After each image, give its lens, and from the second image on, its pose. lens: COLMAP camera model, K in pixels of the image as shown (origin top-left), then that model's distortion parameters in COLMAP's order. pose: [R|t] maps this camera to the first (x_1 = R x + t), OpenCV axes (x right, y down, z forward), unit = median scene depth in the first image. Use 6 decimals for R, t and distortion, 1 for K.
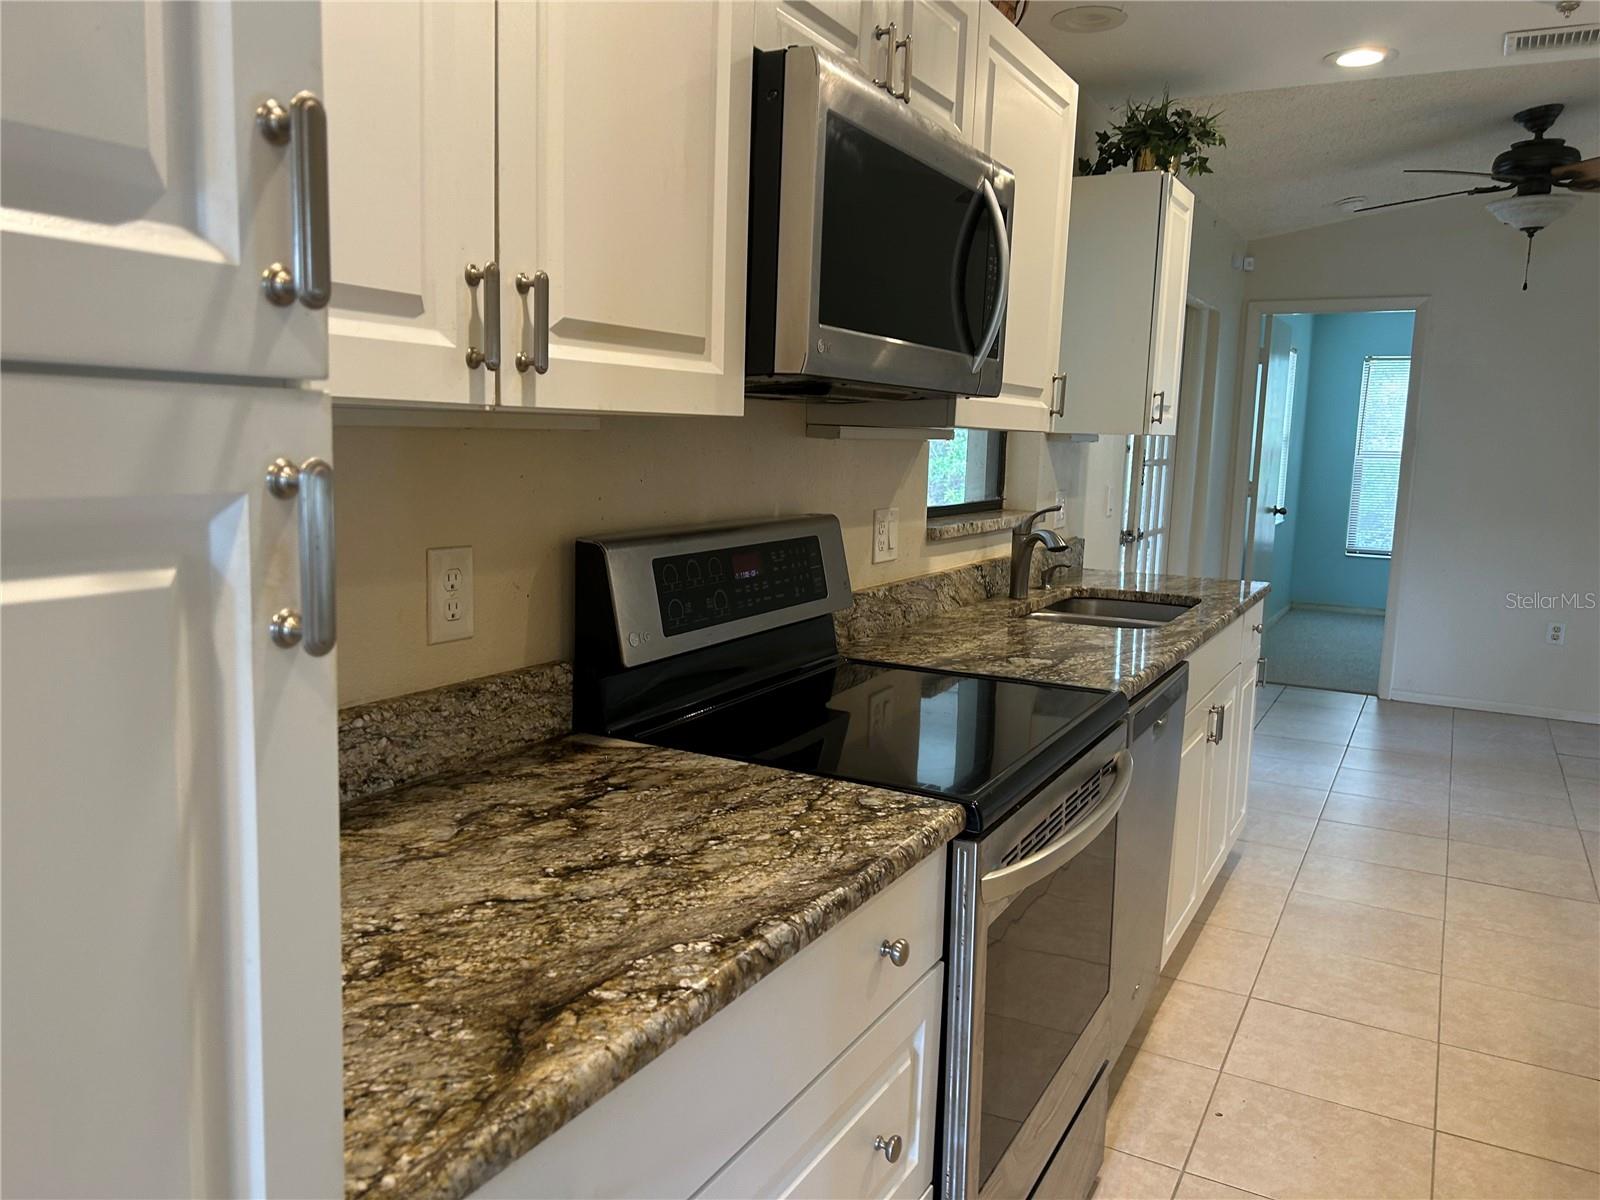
lens RADIAL K [[1208.6, 0, 803.0], [0, 1208.6, 609.6], [0, 0, 1]] dist [0.057568, -0.064752]
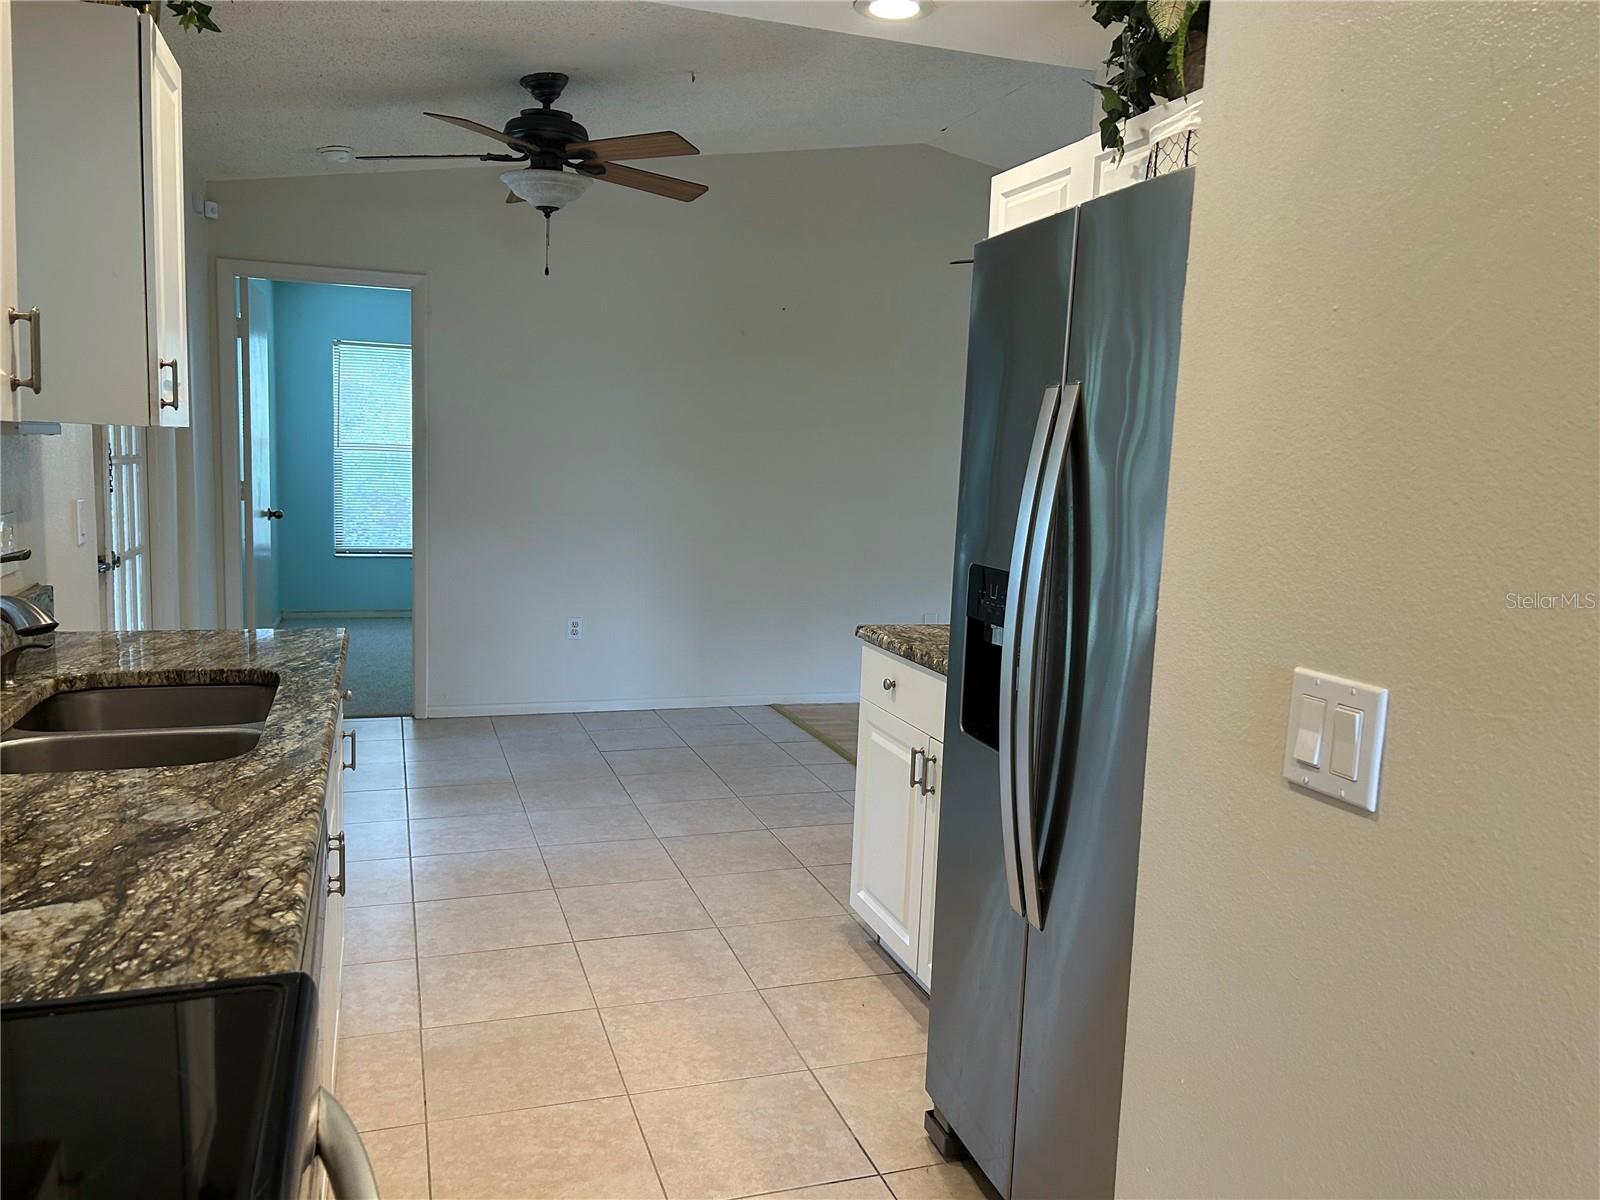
lens RADIAL K [[1208.6, 0, 803.0], [0, 1208.6, 609.6], [0, 0, 1]] dist [0.057568, -0.064752]
pose [[0.680258, -0.096991, 0.726527, 0.028266], [0.089408, 0.994785, 0.049090, -0.037521], [-0.727499, 0.031563, 0.685382, 0.240974]]
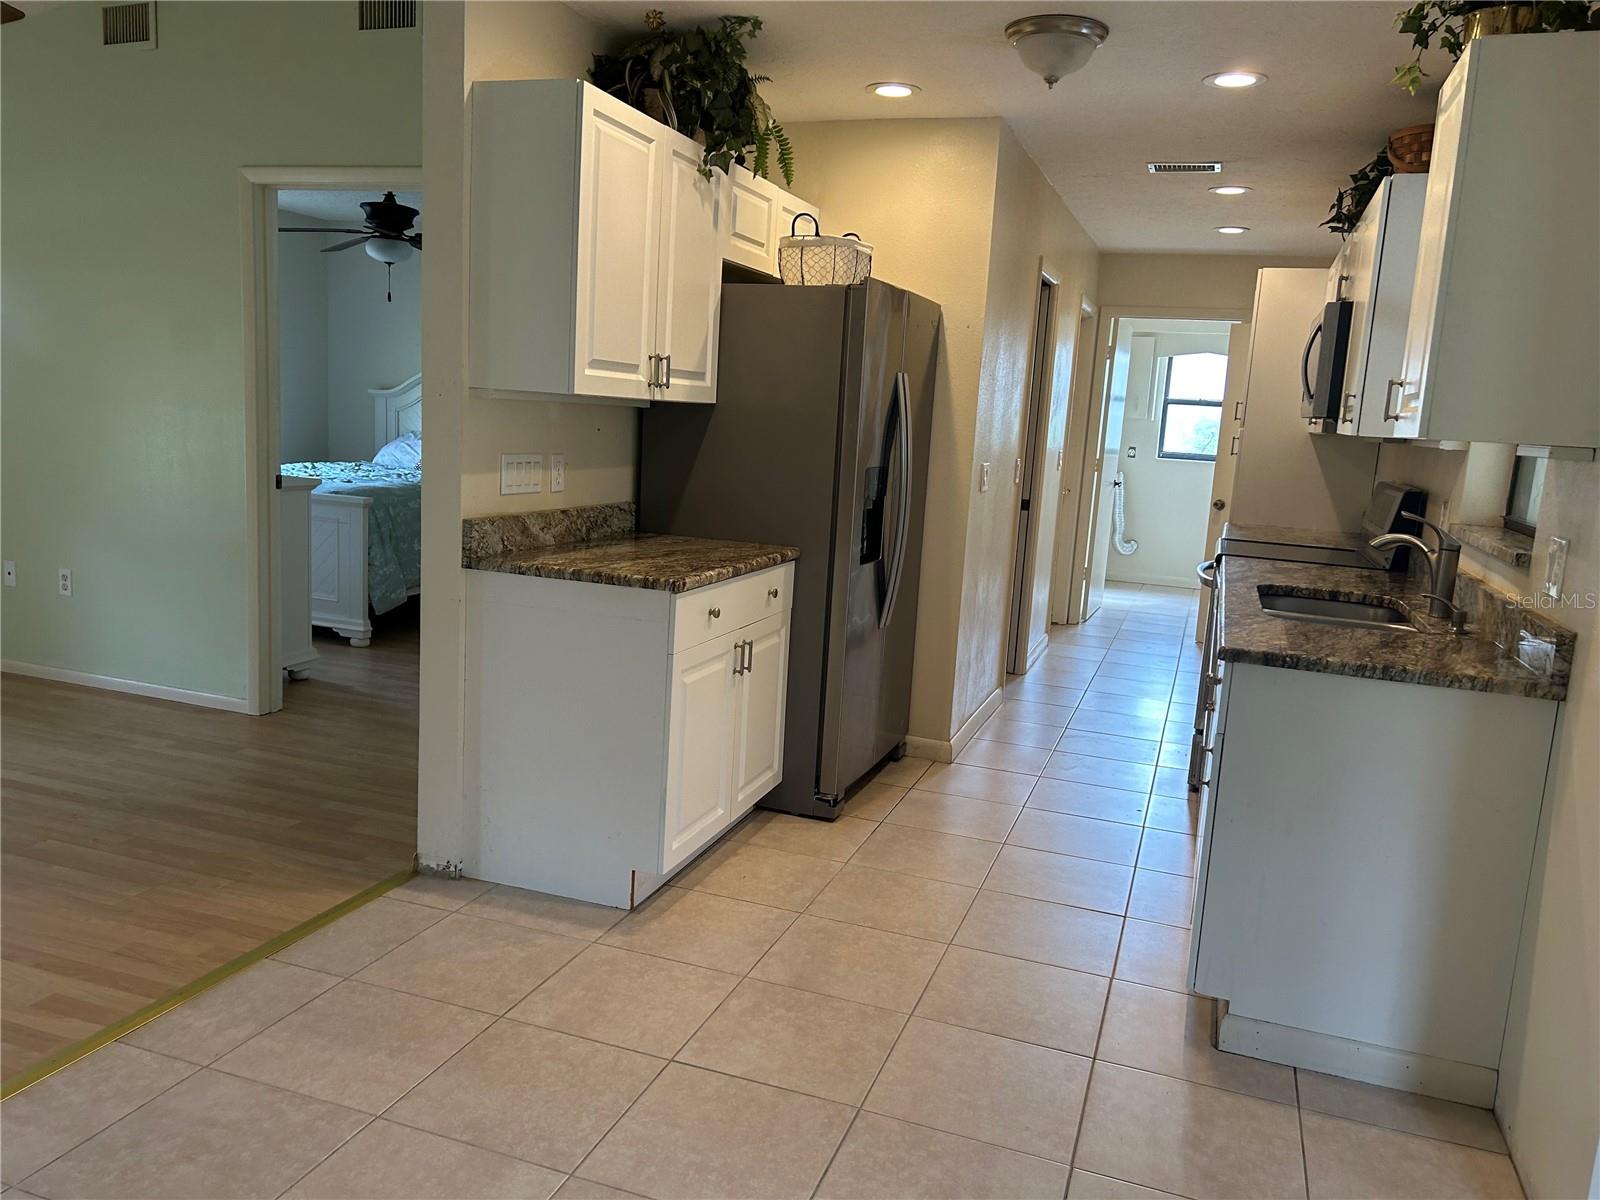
lens RADIAL K [[1208.6, 0, 803.0], [0, 1208.6, 609.6], [0, 0, 1]] dist [0.057568, -0.064752]
pose [[-0.983834, -0.062869, -0.167682, 0.623904], [-0.114511, 0.940761, 0.319148, -0.196014], [0.137684, 0.333190, -0.932752, 1.358759]]
